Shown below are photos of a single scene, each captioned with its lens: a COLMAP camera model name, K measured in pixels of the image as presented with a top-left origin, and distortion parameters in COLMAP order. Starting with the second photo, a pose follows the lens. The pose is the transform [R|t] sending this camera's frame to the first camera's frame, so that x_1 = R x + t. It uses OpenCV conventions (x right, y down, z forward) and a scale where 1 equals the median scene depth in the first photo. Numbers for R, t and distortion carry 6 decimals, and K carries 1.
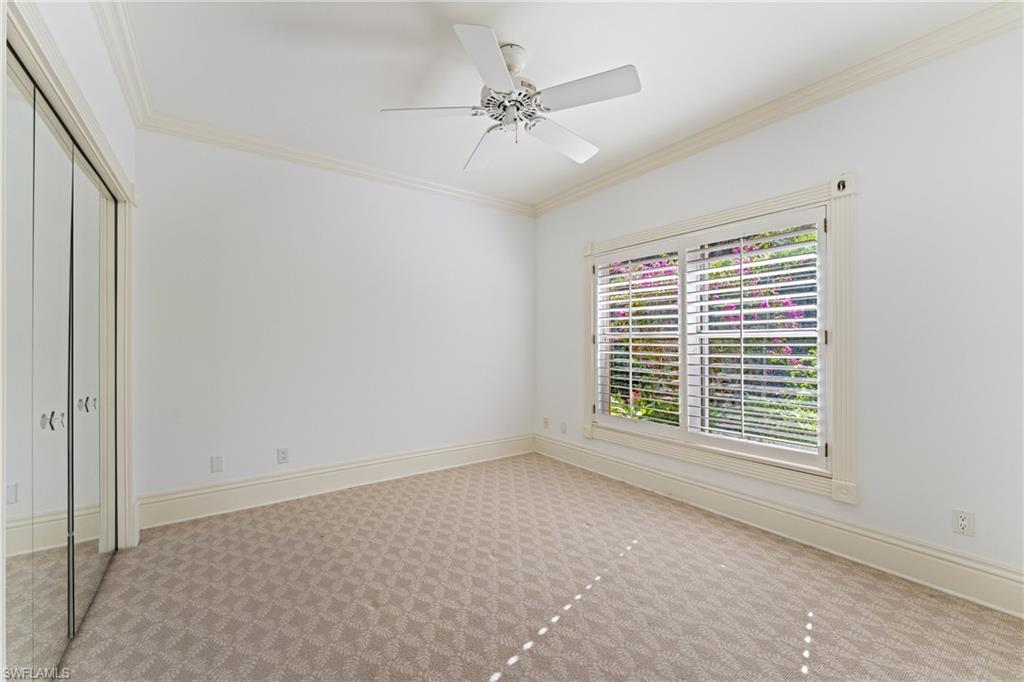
lens RADIAL K [[408.6, 0, 512.0], [0, 408.6, 340.9], [0, 0, 1]] dist [0.002678, -0.000848]
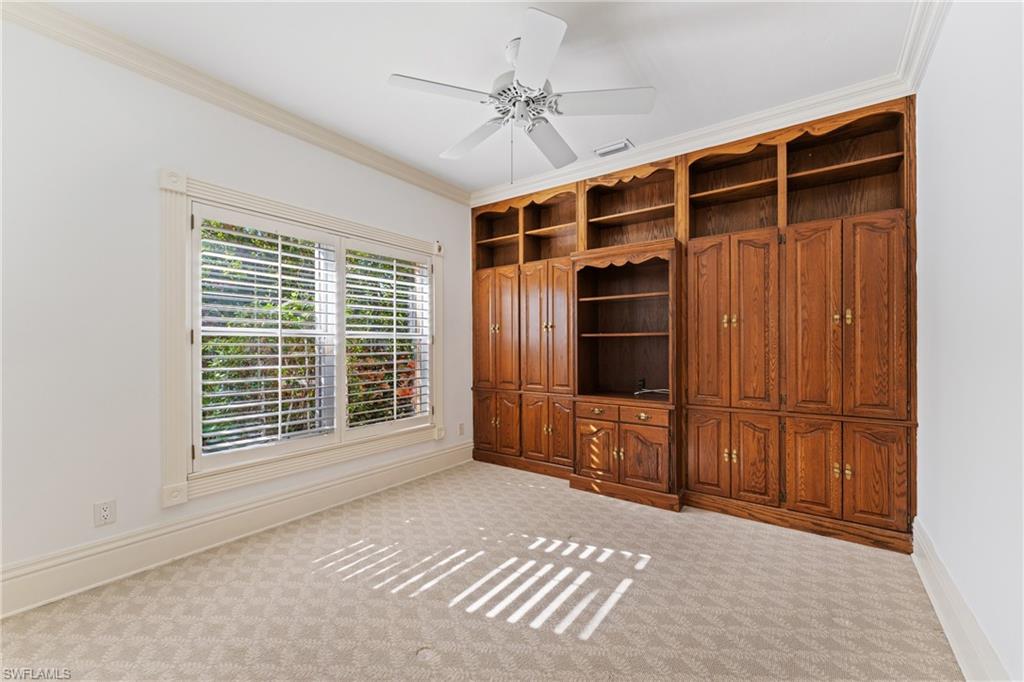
lens RADIAL K [[408.6, 0, 516.8], [0, 408.6, 345.1], [0, 0, 1]] dist [0.002678, -0.000848]
pose [[-0.312588, -0.001646, 0.949887, -0.489364], [-0.008353, 0.999965, -0.001016, 0.005901], [-0.949852, -0.008252, -0.312591, 0.686118]]
